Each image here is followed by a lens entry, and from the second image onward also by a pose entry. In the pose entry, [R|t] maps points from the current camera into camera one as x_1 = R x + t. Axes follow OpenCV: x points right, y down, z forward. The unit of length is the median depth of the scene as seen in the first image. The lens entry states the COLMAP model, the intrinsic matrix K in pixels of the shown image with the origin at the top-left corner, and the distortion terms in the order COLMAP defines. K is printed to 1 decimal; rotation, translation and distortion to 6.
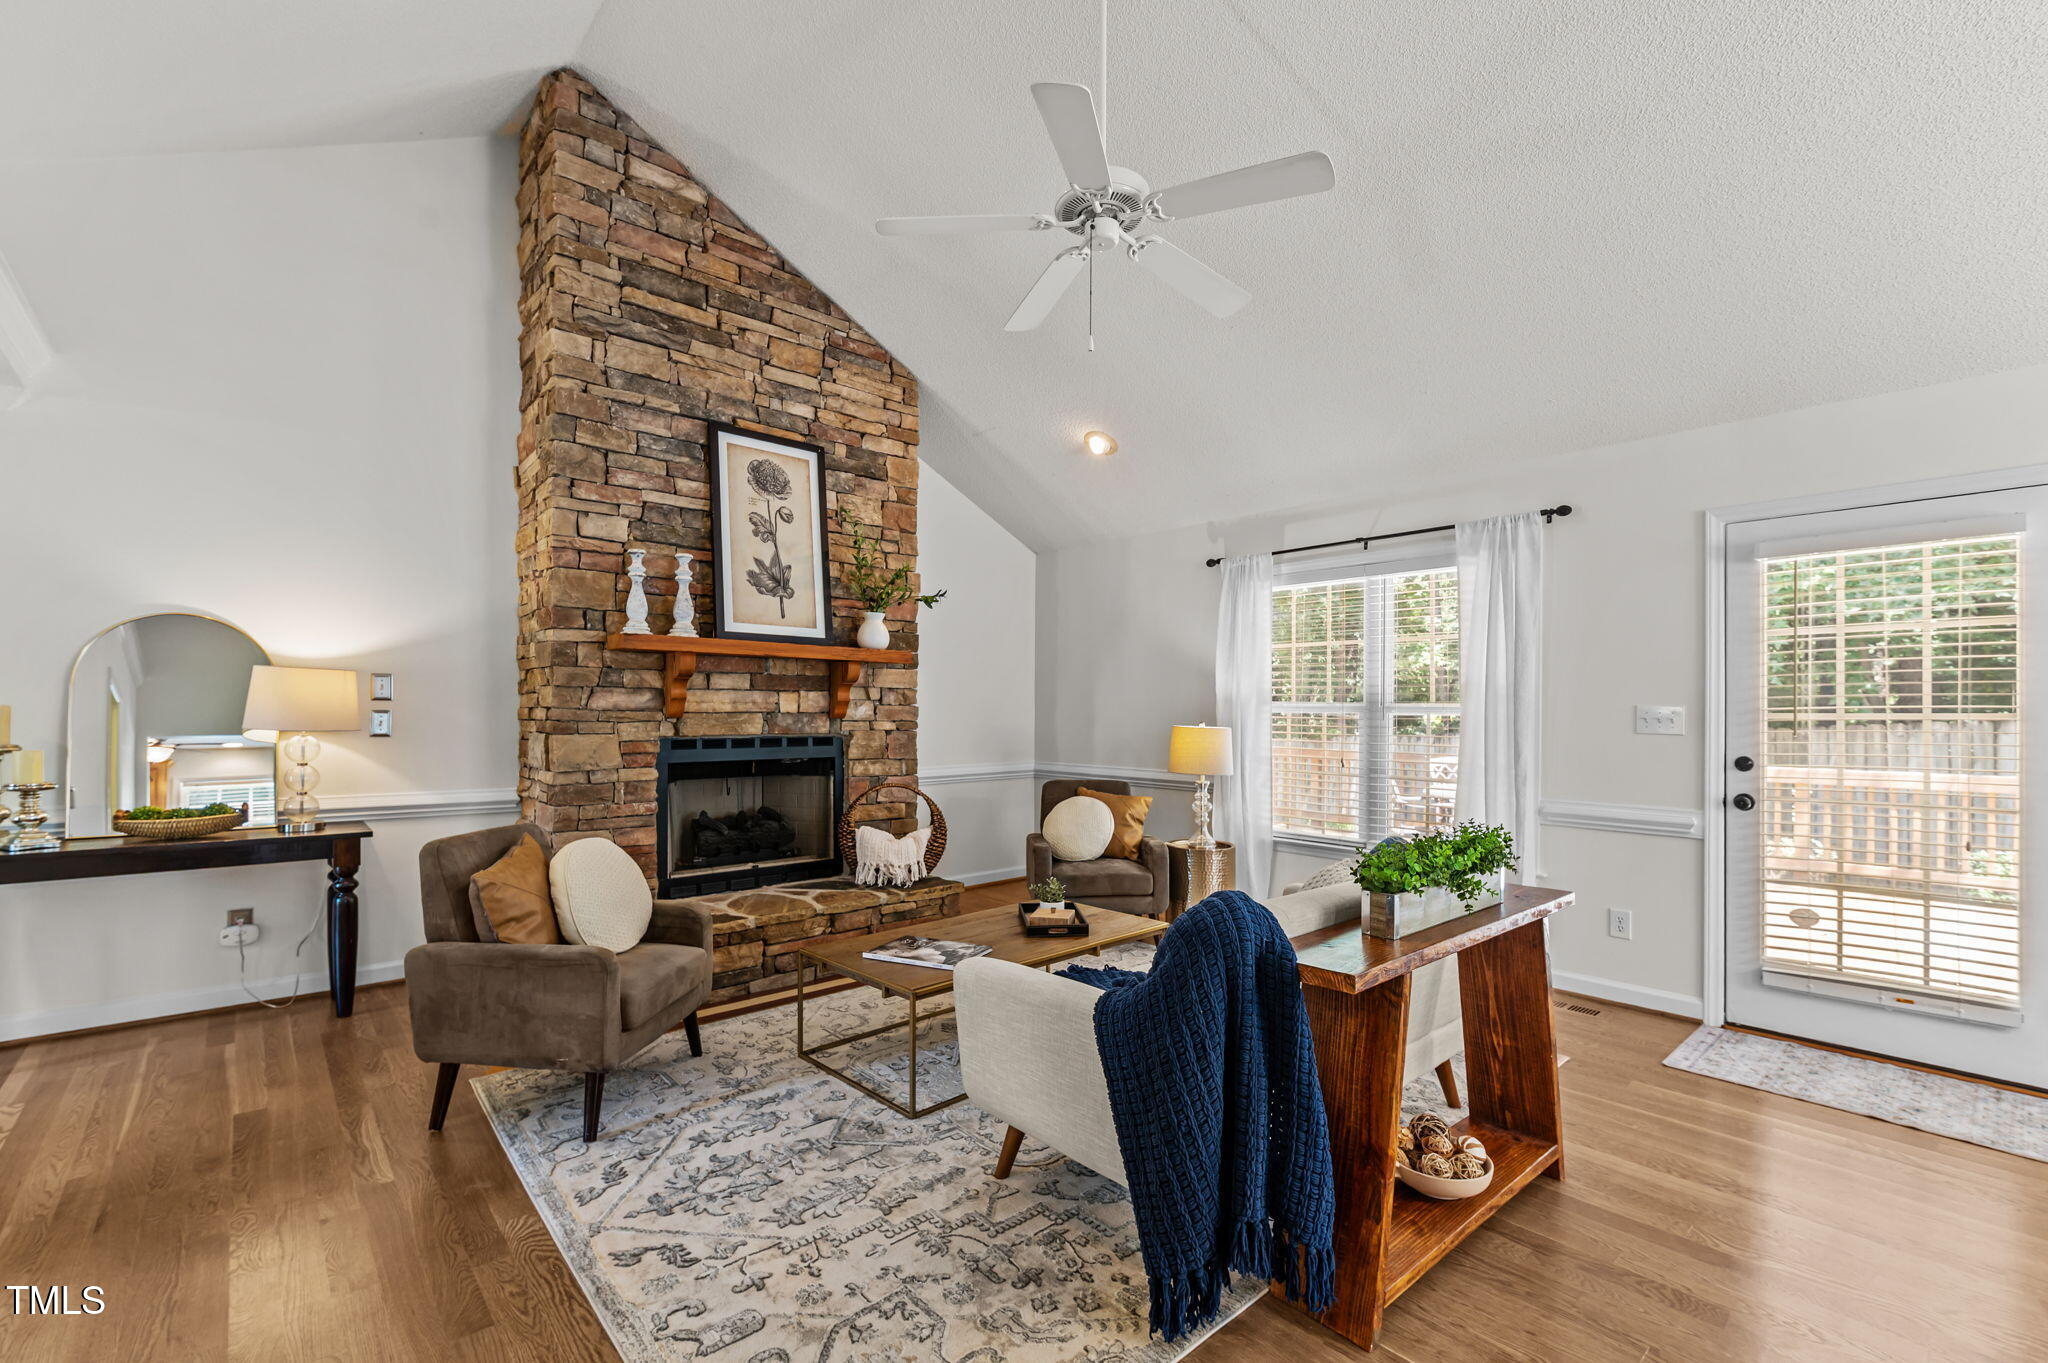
lens RADIAL K [[878.2, 0, 1020.0], [0, 878.2, 708.9], [0, 0, 1]] dist [-0.001360, -0.001157]
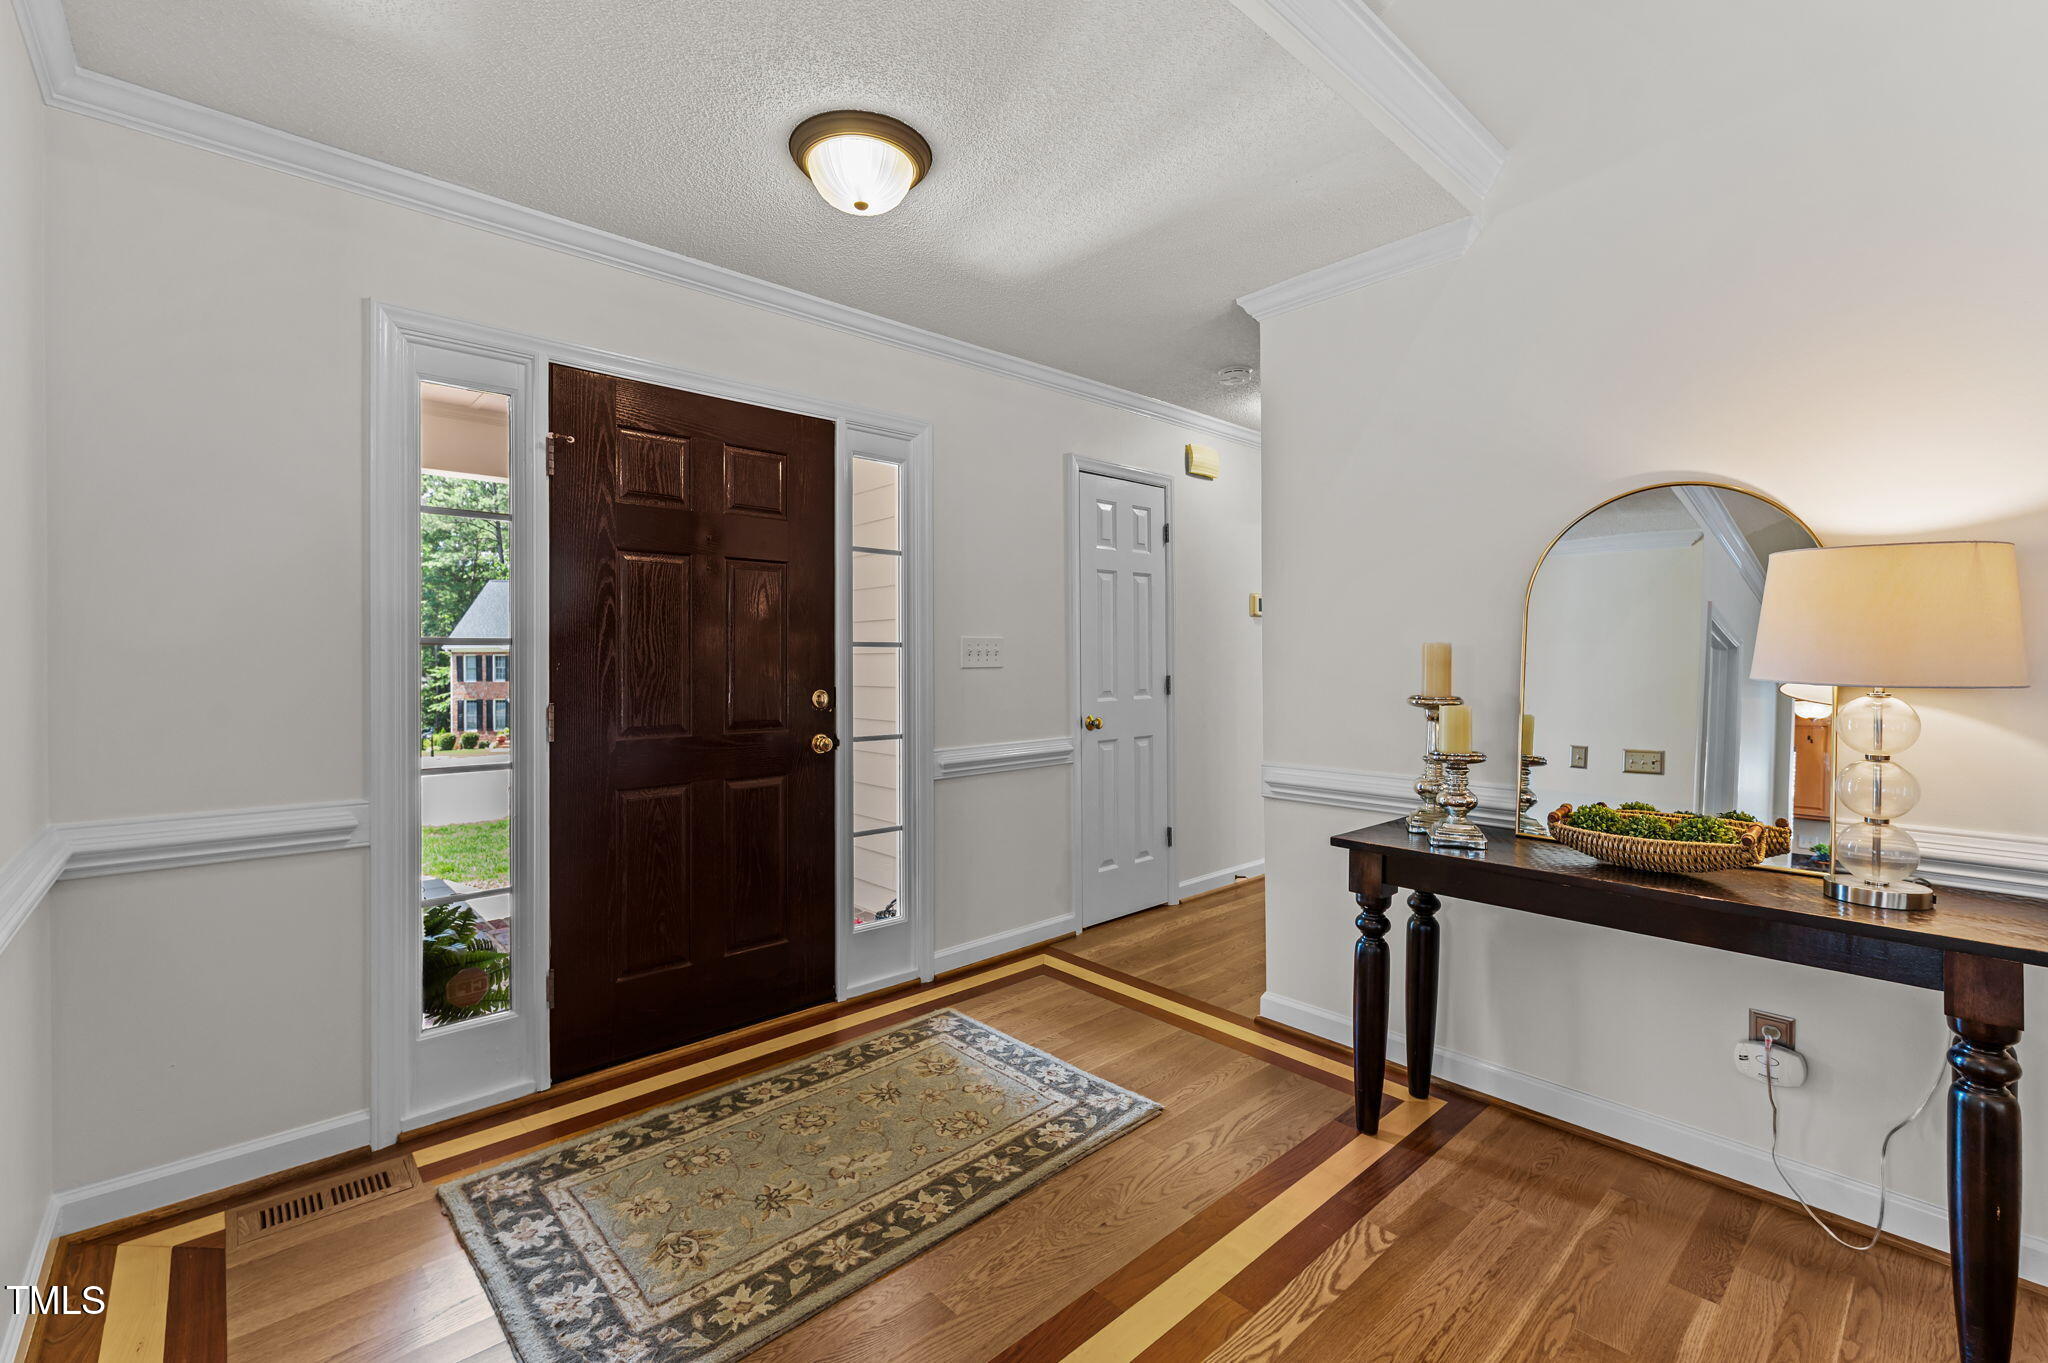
lens RADIAL K [[881.0, 0, 1010.2], [0, 881.0, 666.5], [0, 0, 1]] dist [-0.000957, -0.000332]
pose [[0.007658, -0.000194, -0.999971, -0.299304], [0.010175, 0.999948, -0.000116, 0.008830], [0.999919, -0.010174, 0.007660, 0.448643]]
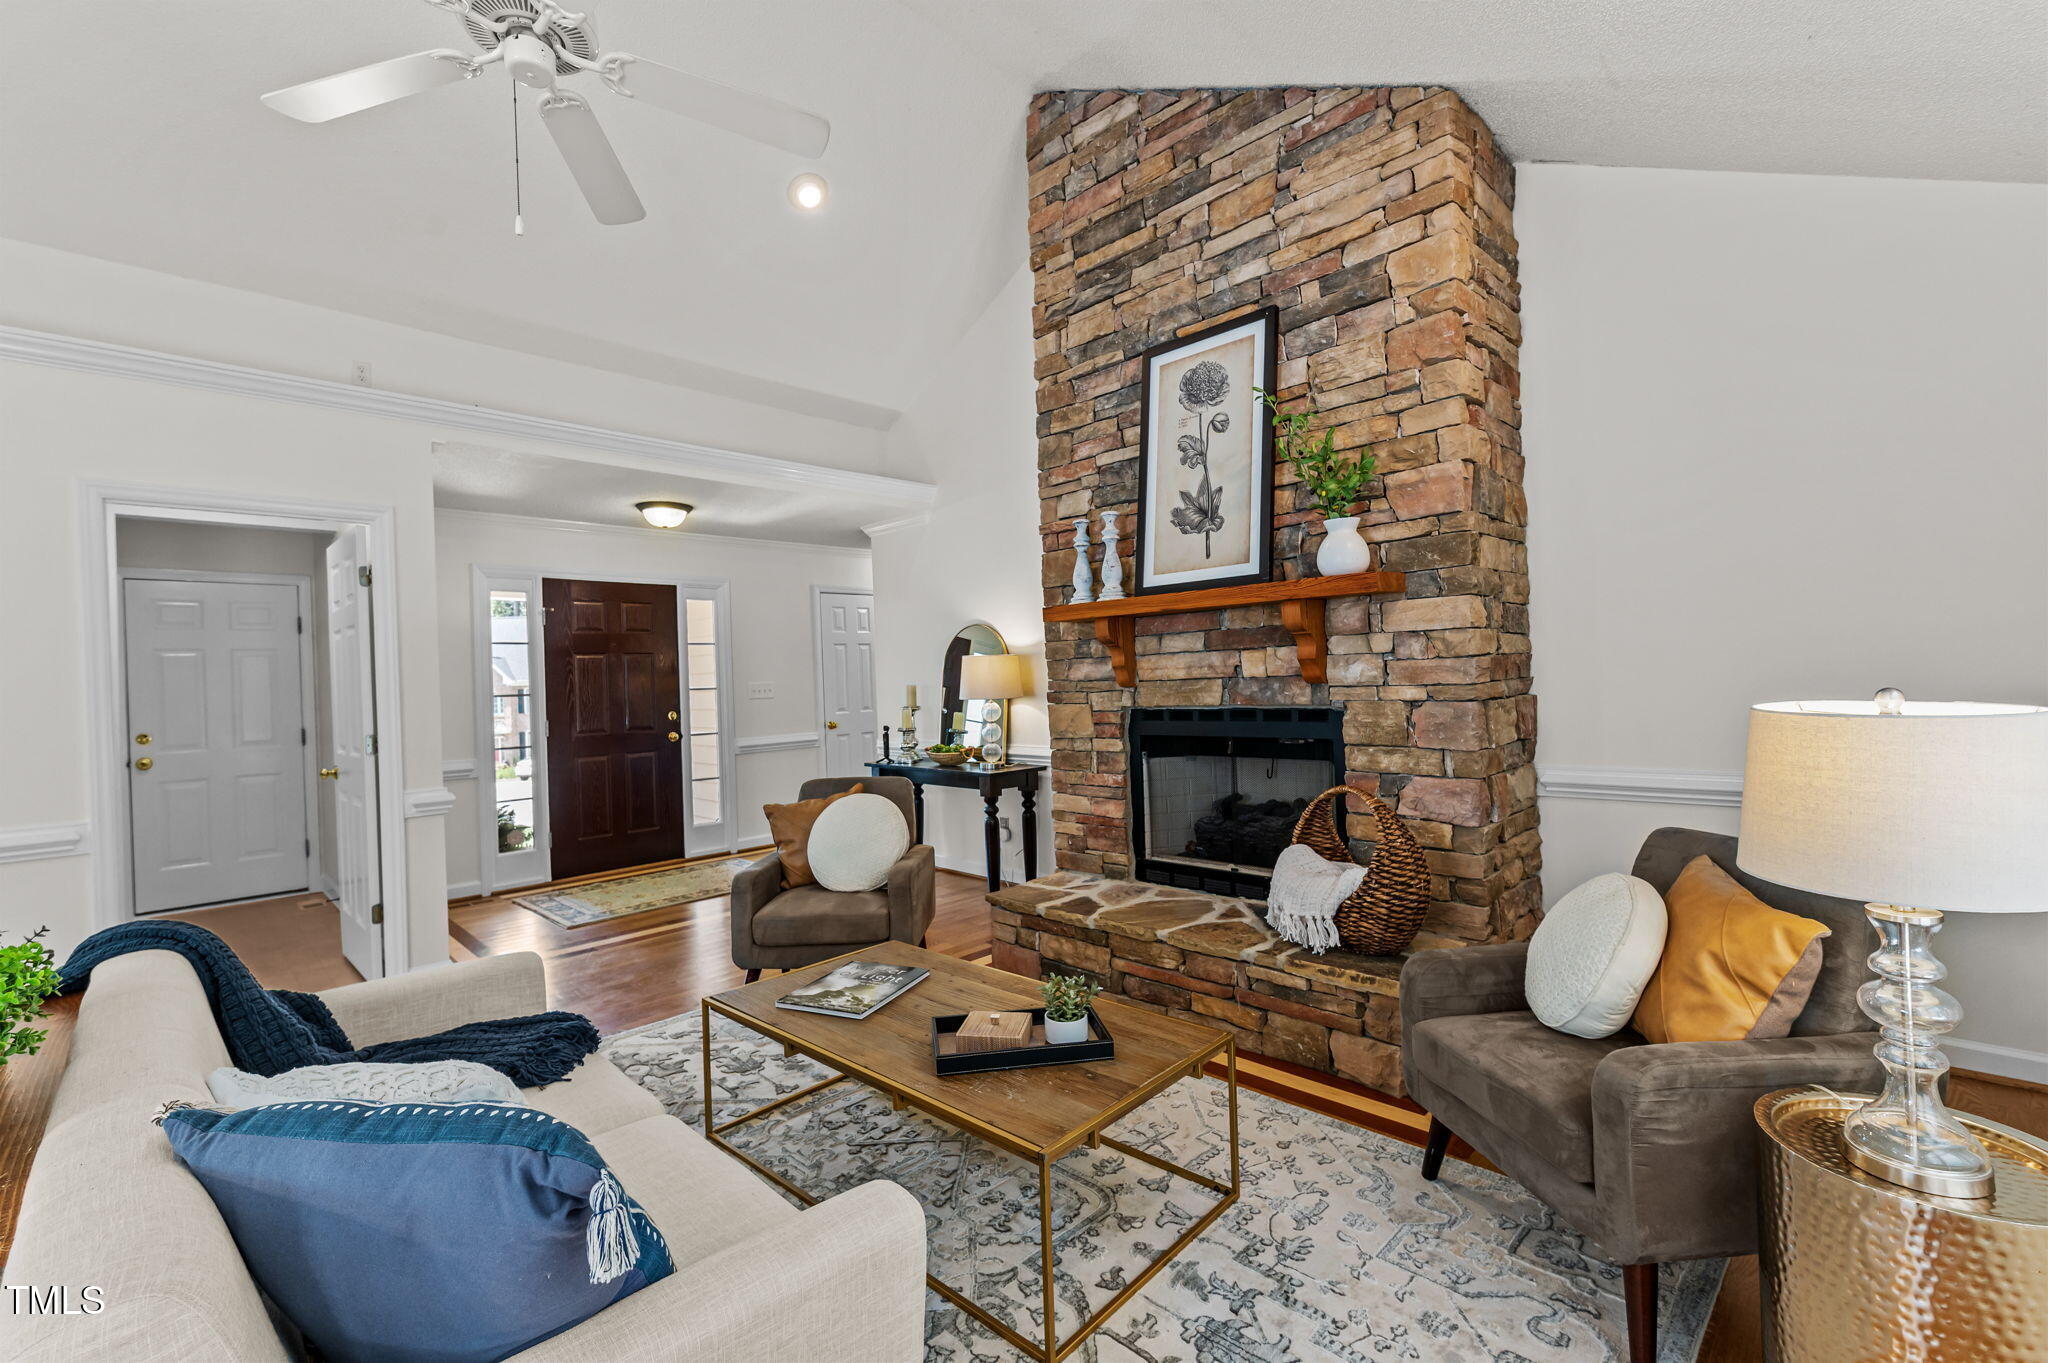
lens RADIAL K [[871.6, 0, 1013.0], [0, 871.6, 676.1], [0, 0, 1]] dist [0.005104, -0.003192]
pose [[0.057957, -0.011650, -0.998251, 0.507287], [0.039846, 0.999162, -0.009347, 0.002318], [0.997524, -0.039235, 0.058373, 0.793965]]
